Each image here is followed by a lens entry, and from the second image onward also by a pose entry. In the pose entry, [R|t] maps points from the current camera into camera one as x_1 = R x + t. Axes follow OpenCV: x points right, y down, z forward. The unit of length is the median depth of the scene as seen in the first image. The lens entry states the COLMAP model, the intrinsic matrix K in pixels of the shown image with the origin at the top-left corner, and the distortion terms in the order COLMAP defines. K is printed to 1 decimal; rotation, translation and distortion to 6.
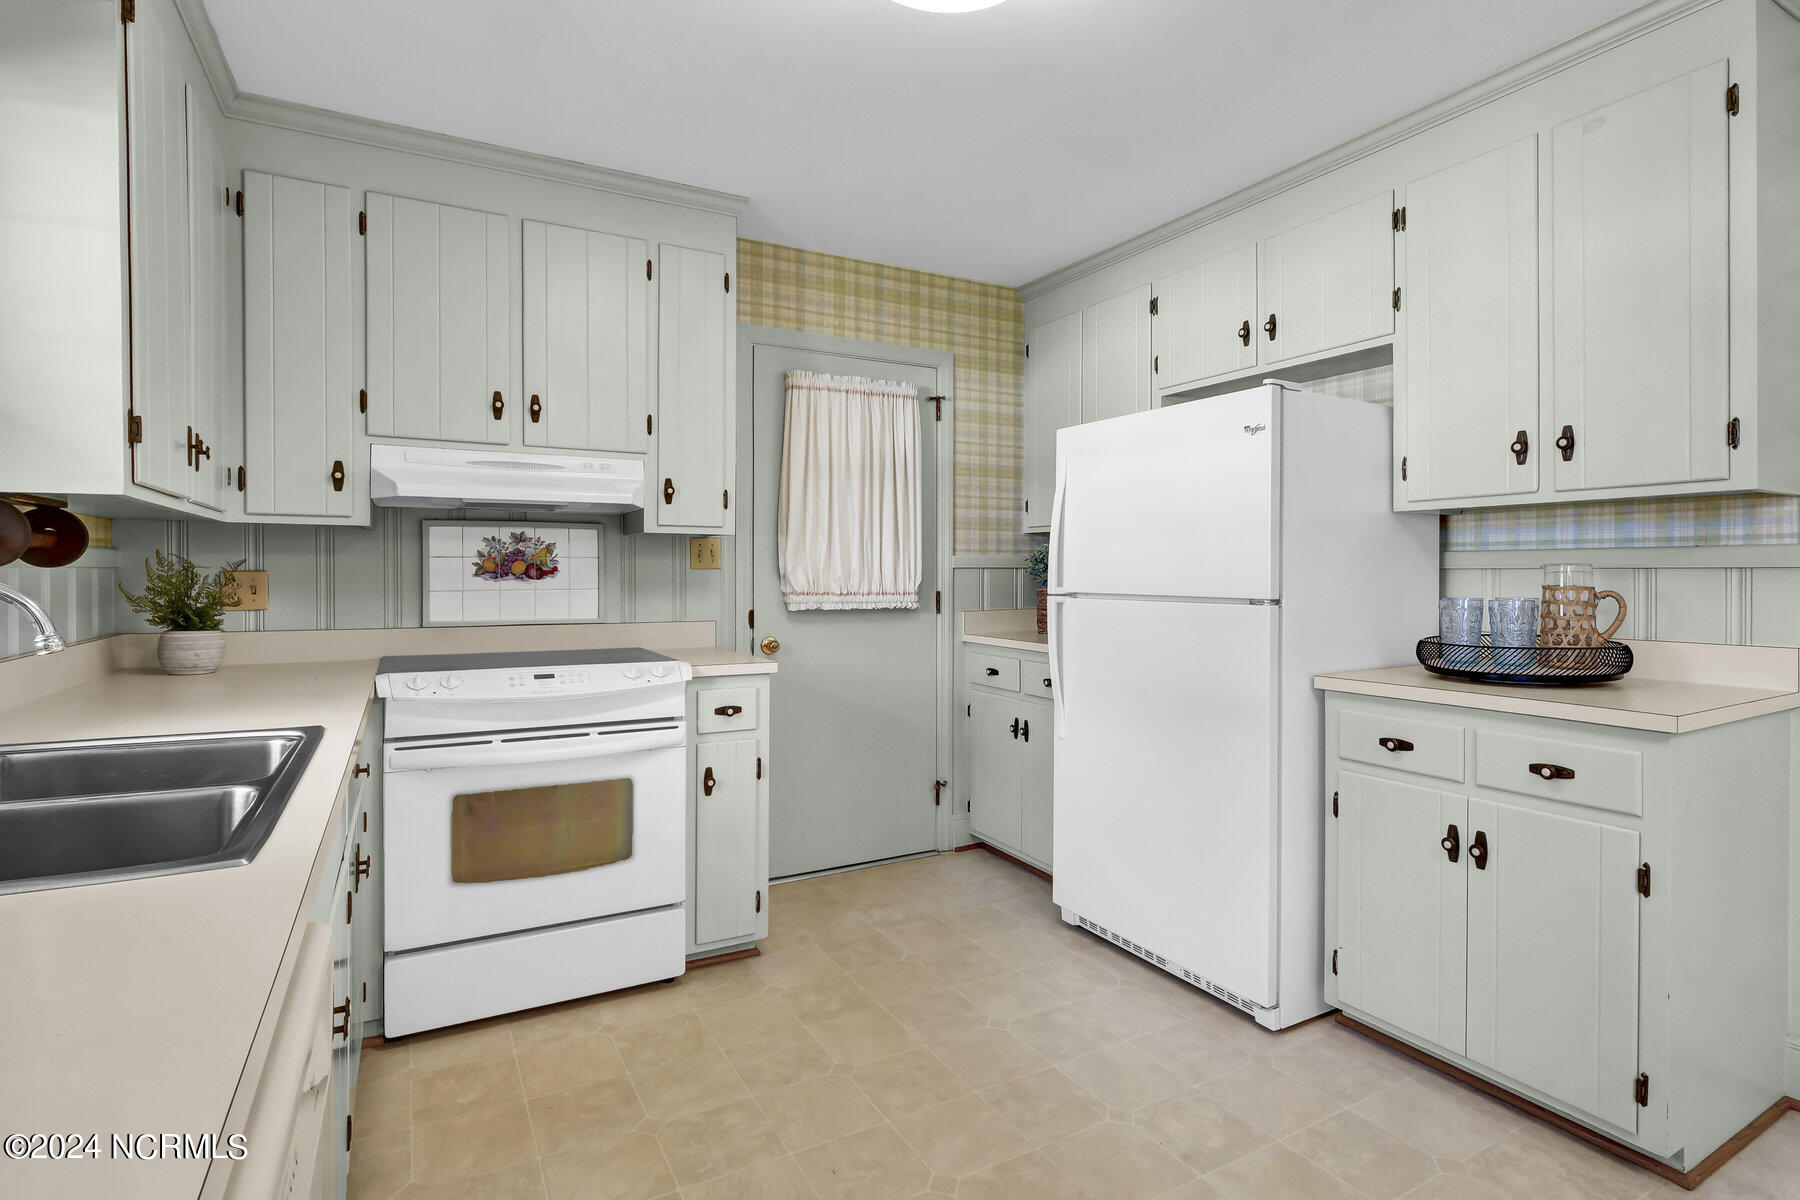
lens RADIAL K [[873.2, 0, 900.8], [0, 873.2, 574.0], [0, 0, 1]] dist [-0.021576, -0.000075]
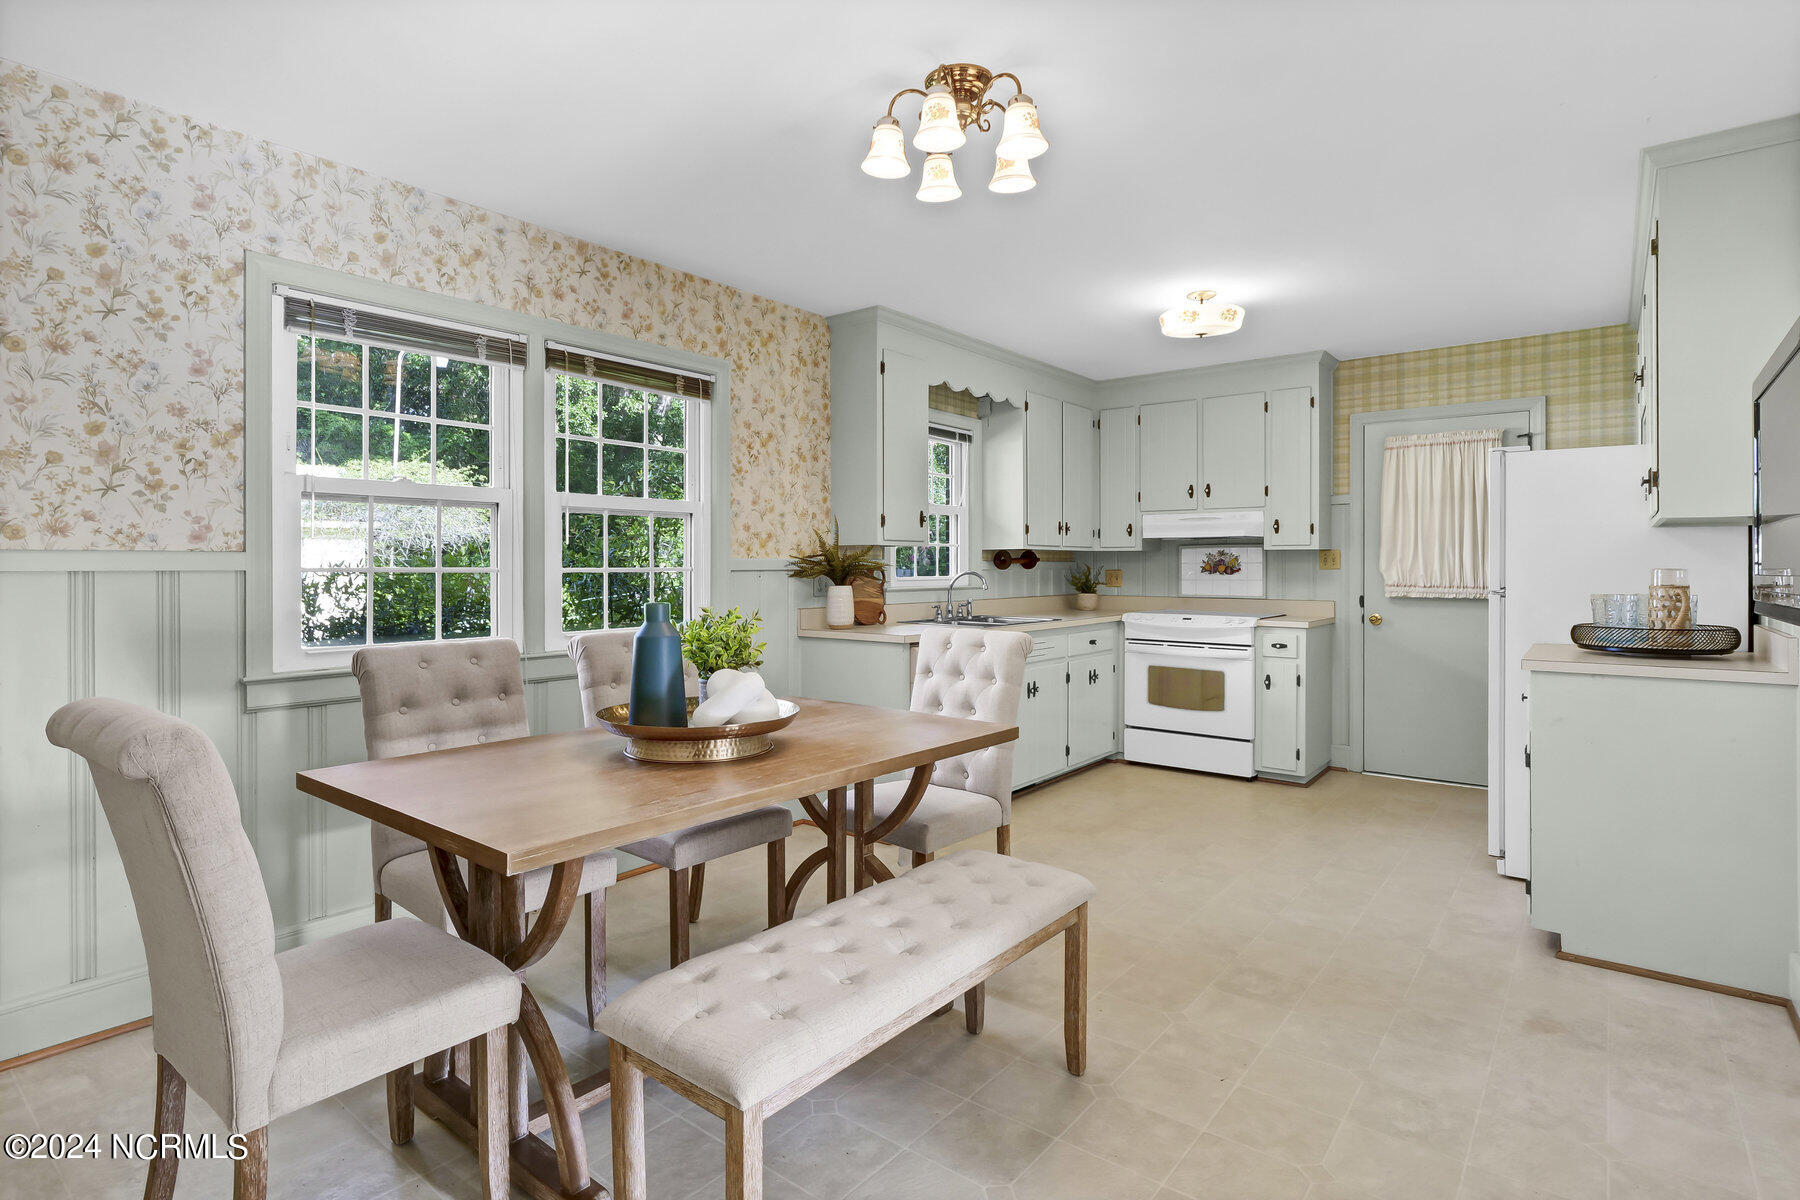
lens RADIAL K [[873.2, 0, 899.3], [0, 873.2, 585.6], [0, 0, 1]] dist [-0.021576, -0.000075]
pose [[0.383536, 0.021540, -0.923275, 1.105634], [-0.002247, 0.999747, 0.022391, -0.010891], [0.923523, -0.006513, 0.383488, -0.421708]]
